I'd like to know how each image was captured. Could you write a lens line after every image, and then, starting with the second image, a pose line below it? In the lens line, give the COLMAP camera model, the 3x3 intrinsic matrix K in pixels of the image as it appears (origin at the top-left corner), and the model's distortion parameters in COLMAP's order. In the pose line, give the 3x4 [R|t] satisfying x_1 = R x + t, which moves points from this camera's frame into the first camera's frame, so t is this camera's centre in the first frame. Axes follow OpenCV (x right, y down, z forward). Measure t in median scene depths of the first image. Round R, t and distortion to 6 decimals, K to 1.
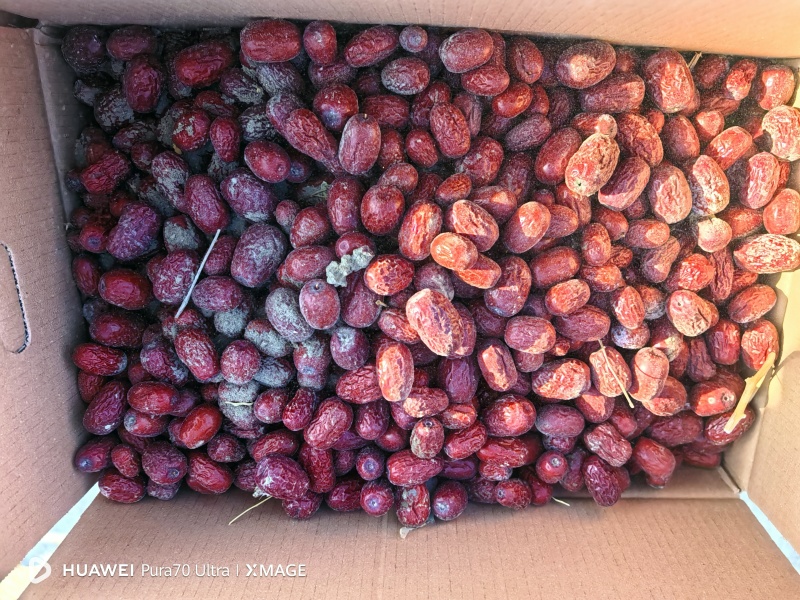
lens RADIAL K [[663.7, 0, 396.9], [0, 663.7, 308.7], [0, 0, 1]] dist [-0.082030, 0.074964]
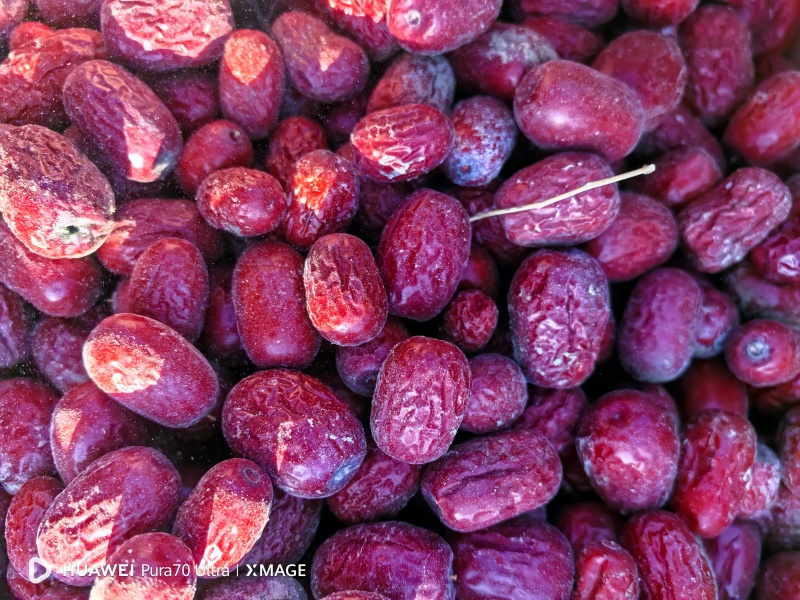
lens RADIAL K [[663.7, 0, 396.9], [0, 663.7, 308.7], [0, 0, 1]] dist [-0.082030, 0.074964]
pose [[0.167394, -0.985678, 0.020429, 0.233937], [0.970577, 0.161121, -0.178944, 0.083897], [0.173090, 0.049782, 0.983647, 0.582715]]
